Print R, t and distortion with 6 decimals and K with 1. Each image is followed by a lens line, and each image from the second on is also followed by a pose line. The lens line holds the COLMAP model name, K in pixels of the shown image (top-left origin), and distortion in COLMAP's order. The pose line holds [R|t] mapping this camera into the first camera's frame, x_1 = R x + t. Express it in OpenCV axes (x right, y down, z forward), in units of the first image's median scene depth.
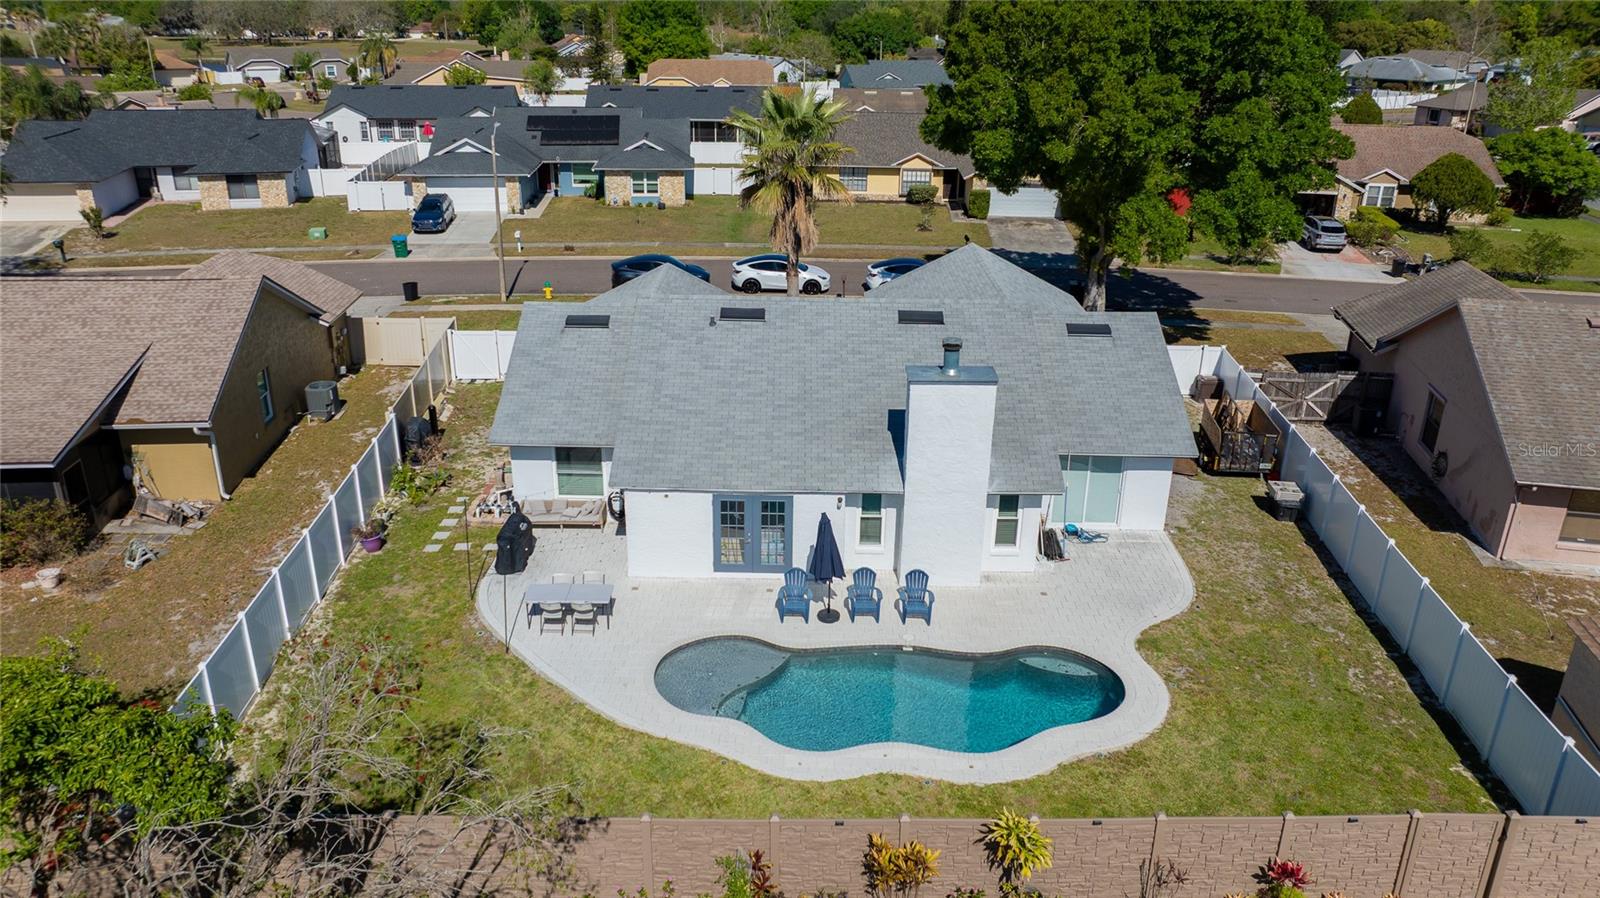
lens RADIAL K [[1126.2, 0, 799.8], [0, 1126.2, 450.9], [0, 0, 1]] dist [-0.034805, 0.029896]
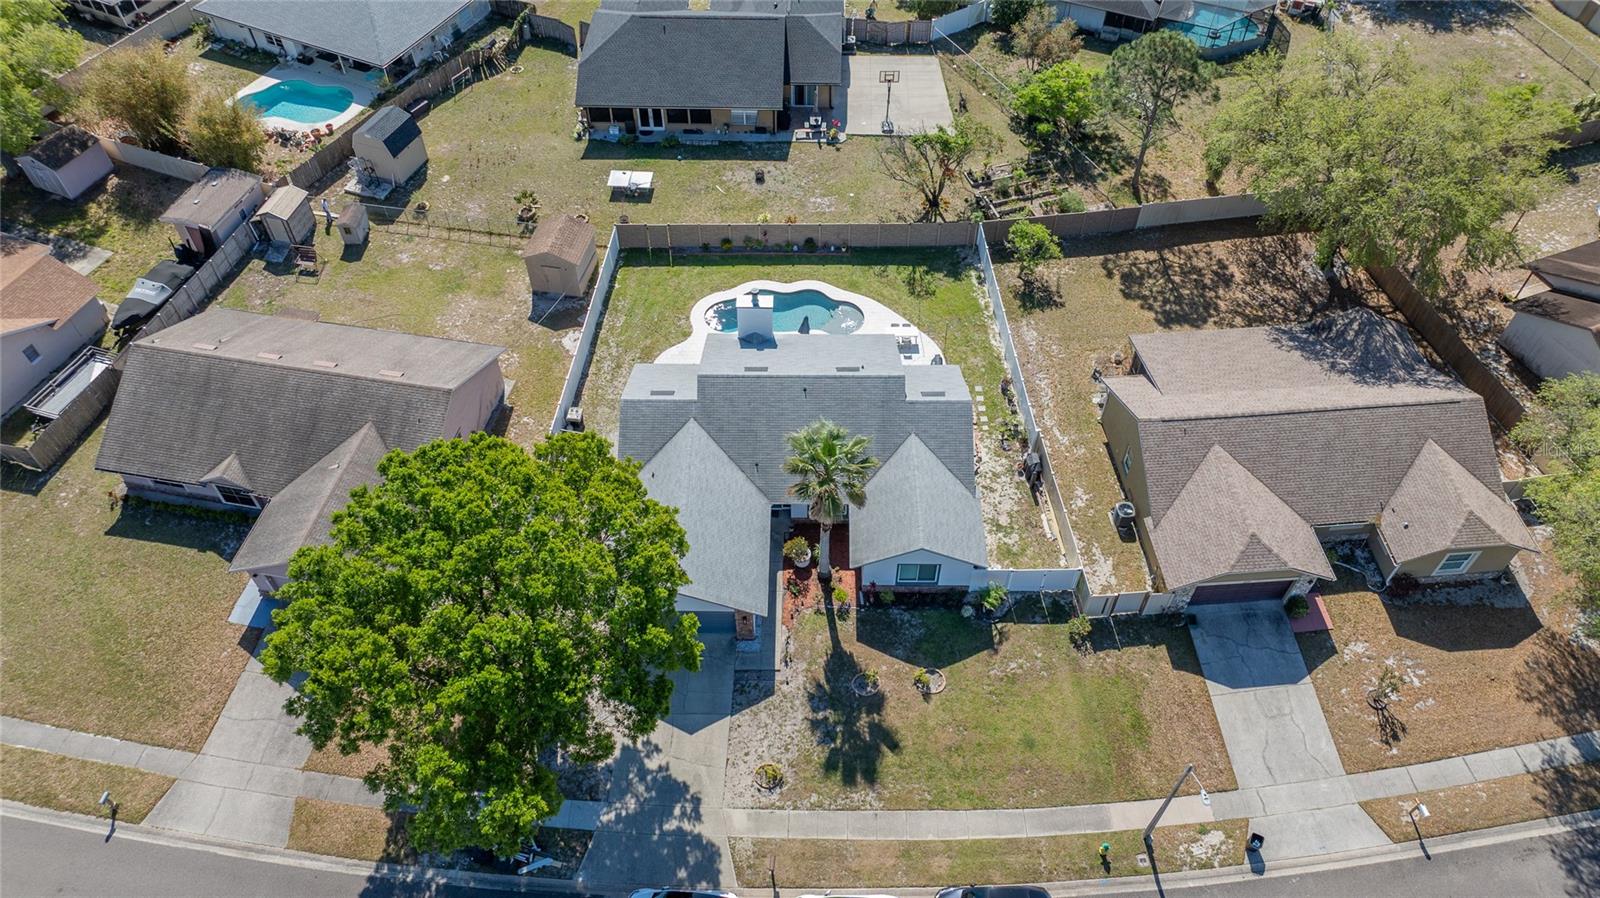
lens RADIAL K [[1126.2, 0, 800.4], [0, 1126.2, 427.8], [0, 0, 1]] dist [-0.034805, 0.029896]
pose [[-0.999944, -0.006076, -0.008651, 0.052754], [-0.010131, 0.316960, 0.948385, -2.193568], [-0.003020, 0.948419, -0.317004, 1.942137]]
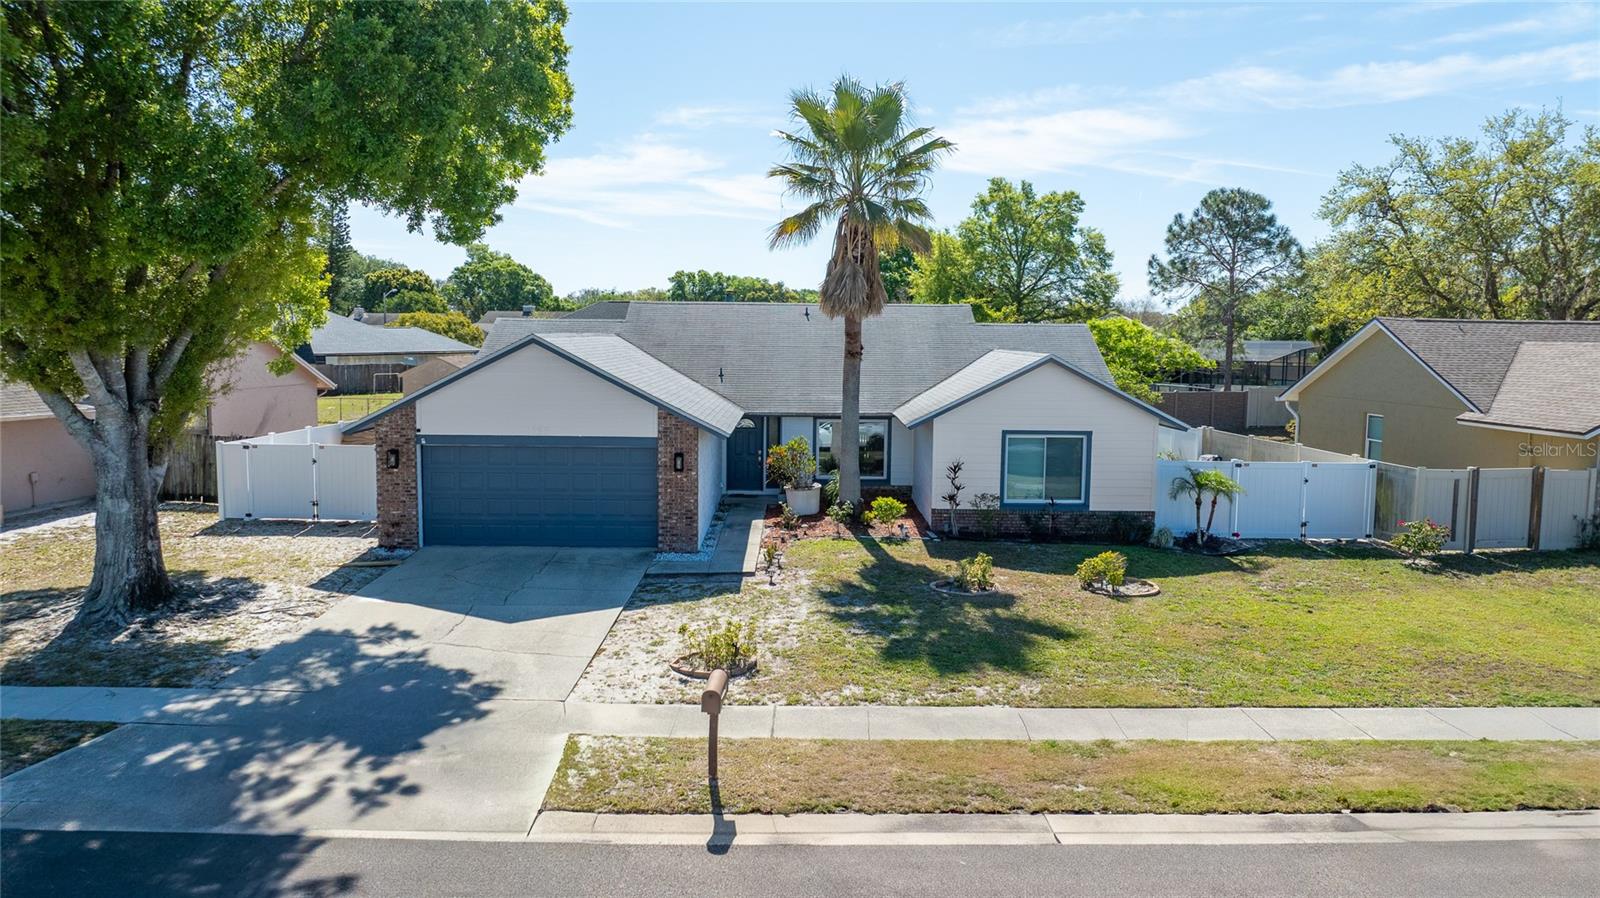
lens RADIAL K [[1126.2, 0, 796.7], [0, 1126.2, 451.9], [0, 0, 1]] dist [-0.034805, 0.029896]
pose [[-0.999683, -0.020082, -0.015188, 0.051942], [-0.024895, 0.878691, 0.476742, -0.636259], [0.003771, 0.476969, -0.878912, 2.403604]]
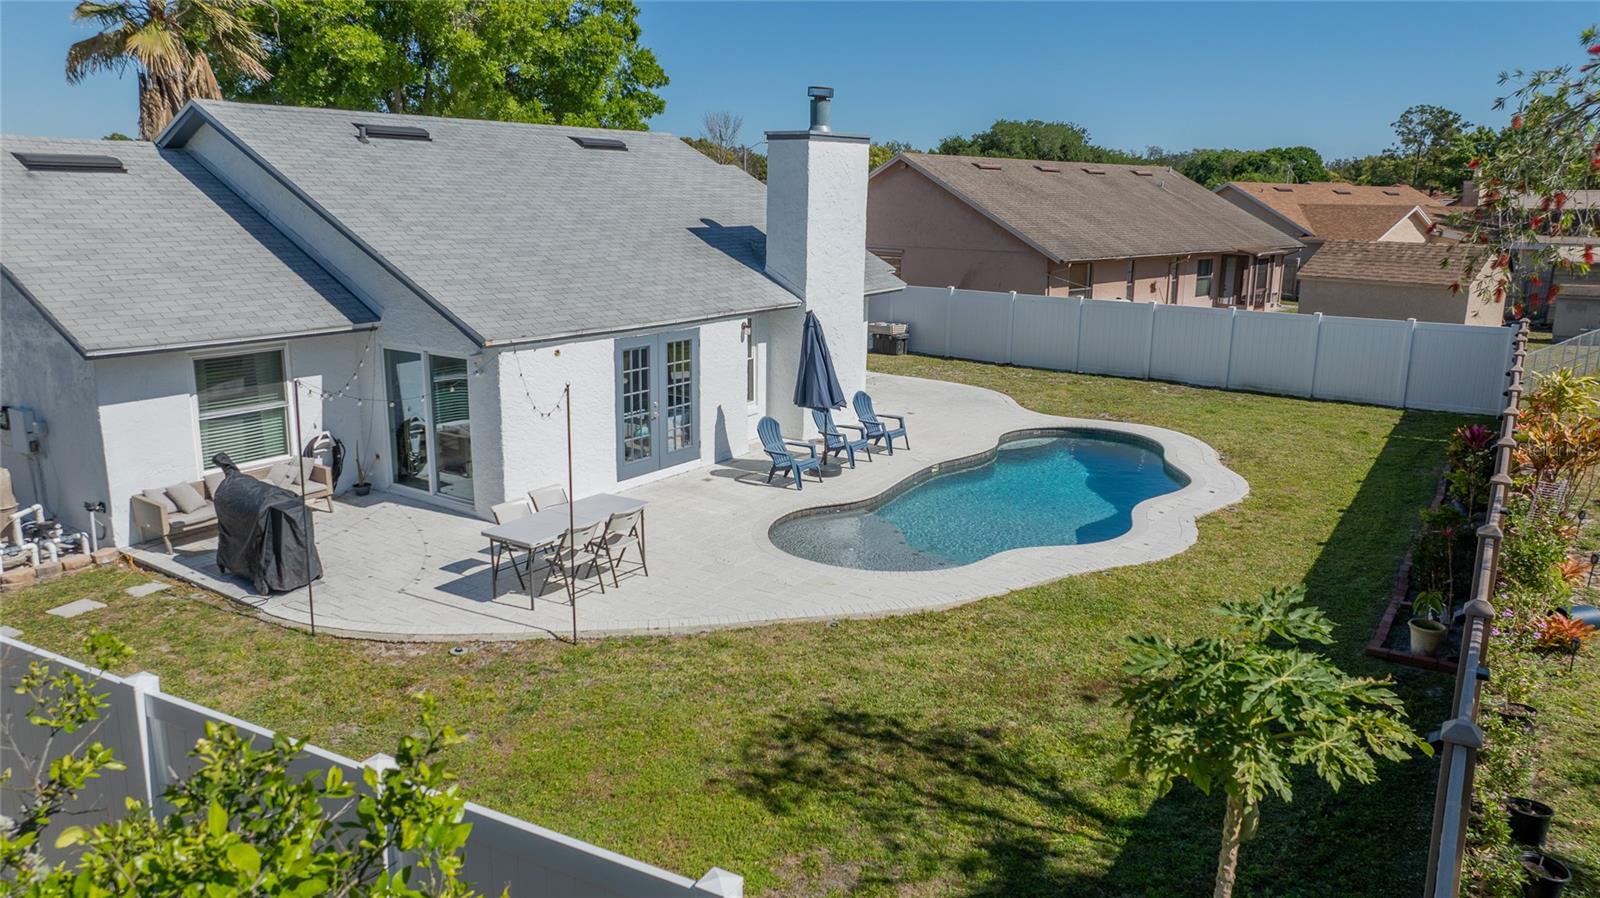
lens RADIAL K [[1126.2, 0, 811.3], [0, 1126.2, 435.5], [0, 0, 1]] dist [-0.034805, 0.029896]
pose [[0.545175, -0.185217, 0.817605, -0.515191], [0.312178, 0.949997, 0.007050, 0.114856], [-0.778029, 0.251395, 0.575736, 0.584404]]
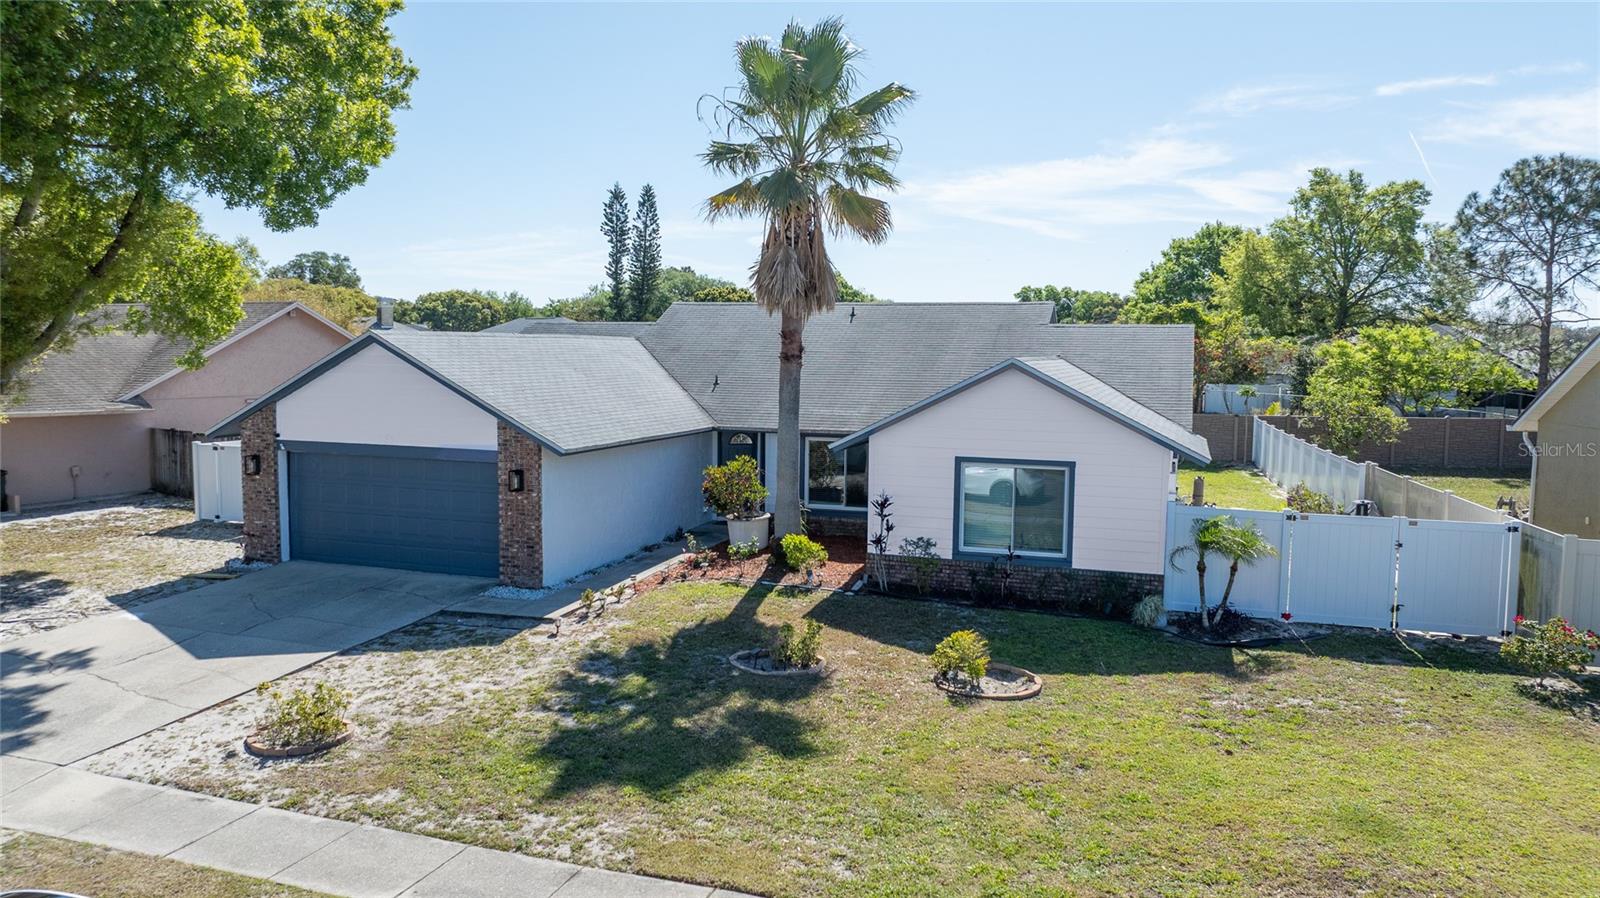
lens RADIAL K [[1126.2, 0, 799.4], [0, 1126.2, 439.7], [0, 0, 1]] dist [-0.034805, 0.029896]
pose [[-0.948766, -0.048738, 0.312198, -0.277869], [0.099146, 0.892217, 0.440589, -0.542982], [-0.300022, 0.448969, -0.841673, 2.195071]]
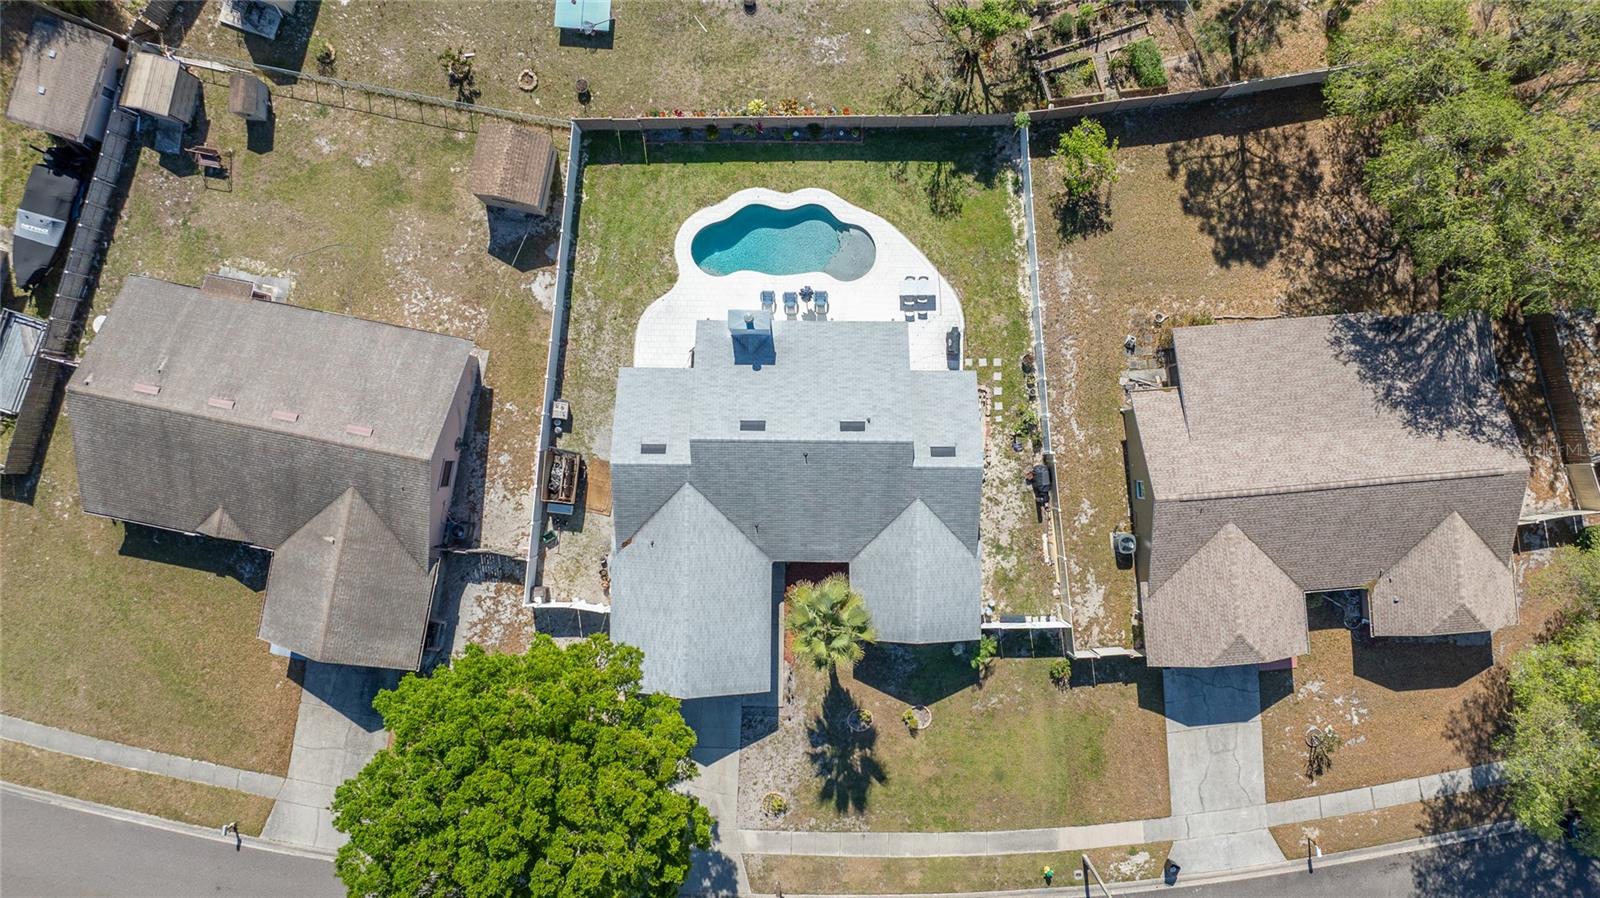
lens RADIAL K [[1126.2, 0, 800.2], [0, 1126.2, 450.7], [0, 0, 1]] dist [-0.034805, 0.029896]
pose [[-0.999999, -0.000711, -0.001053, 0.037785], [-0.000731, -0.356743, 0.934202, -2.050397], [-0.001040, 0.934202, 0.356742, 0.455176]]
